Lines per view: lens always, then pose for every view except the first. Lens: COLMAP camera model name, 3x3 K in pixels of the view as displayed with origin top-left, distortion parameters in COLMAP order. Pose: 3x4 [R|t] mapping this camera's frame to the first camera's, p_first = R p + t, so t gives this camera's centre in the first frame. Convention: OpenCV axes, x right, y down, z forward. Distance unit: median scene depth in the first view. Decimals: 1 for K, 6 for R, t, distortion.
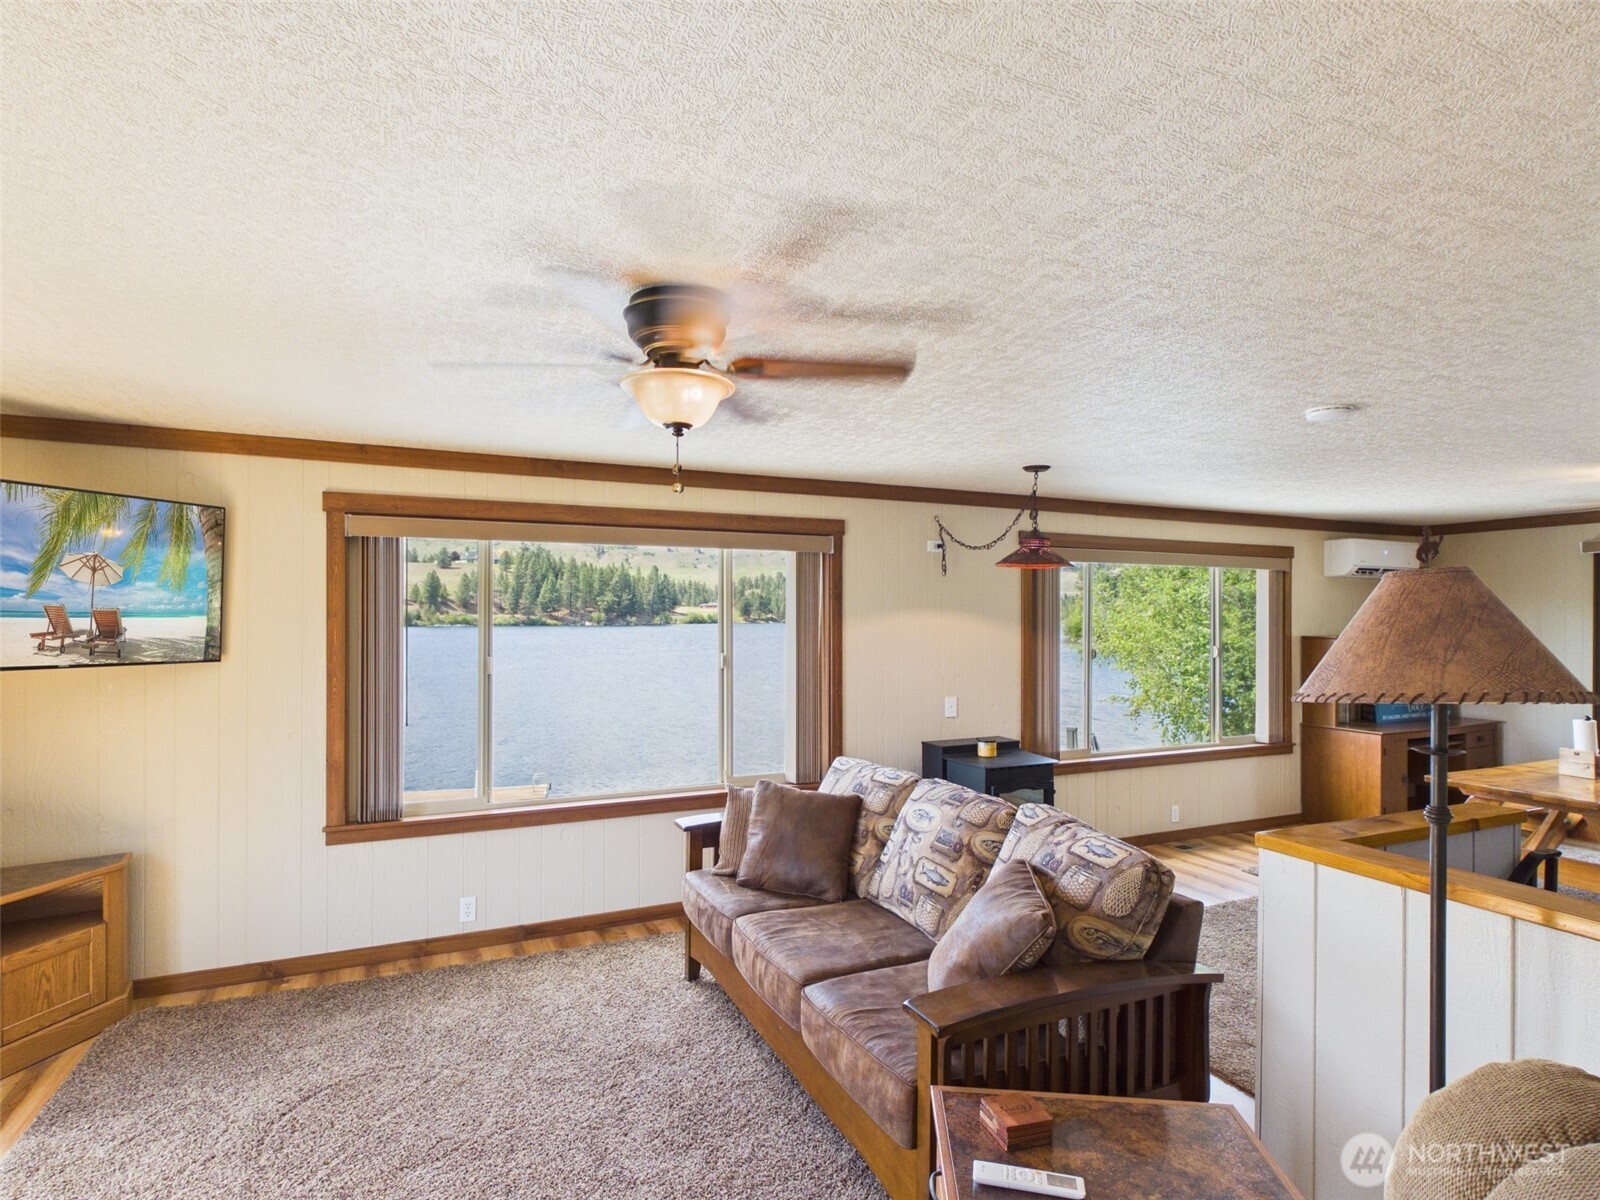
lens RADIAL K [[841.3, 0, 800.1], [0, 841.3, 602.8], [0, 0, 1]] dist [0.001478, 0.000309]
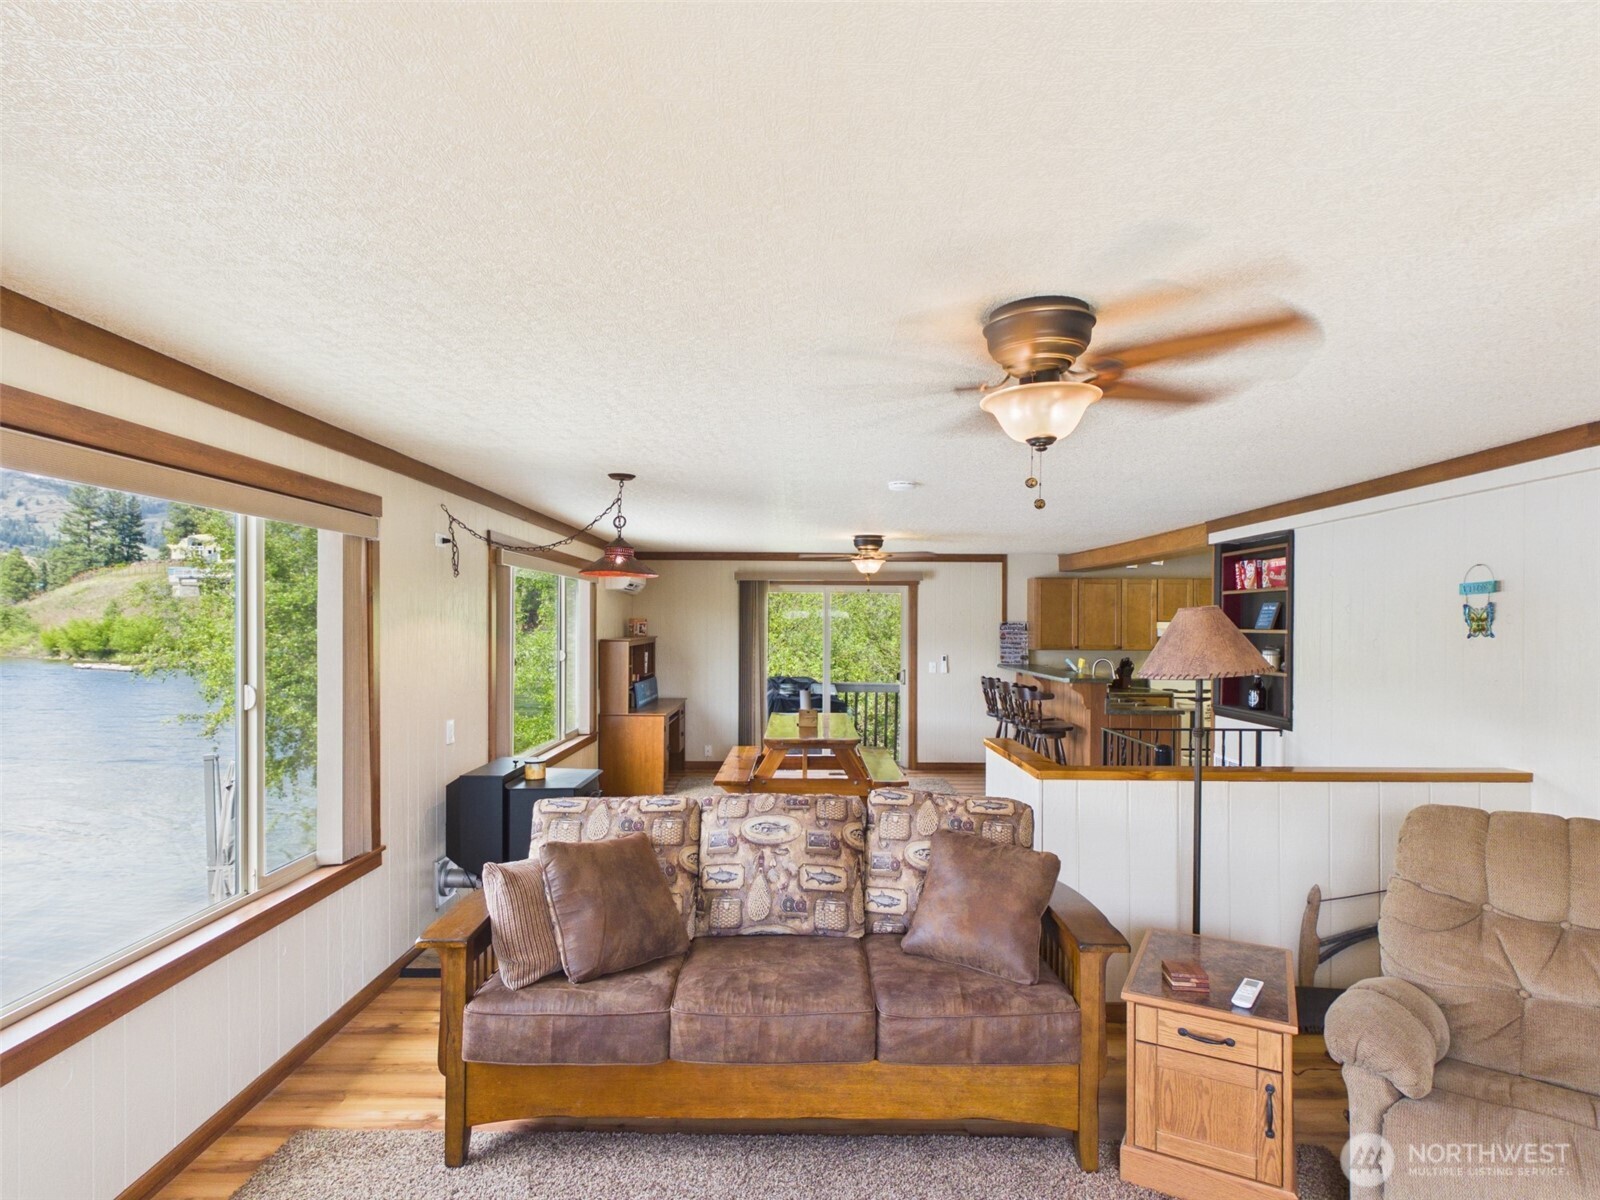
lens RADIAL K [[841.3, 0, 796.1], [0, 841.3, 609.9], [0, 0, 1]] dist [0.001478, 0.000309]
pose [[0.419053, 0.012132, 0.907881, -0.766833], [-0.017704, 0.999830, -0.005189, -0.001465], [-0.907789, -0.013899, 0.419196, 0.567953]]
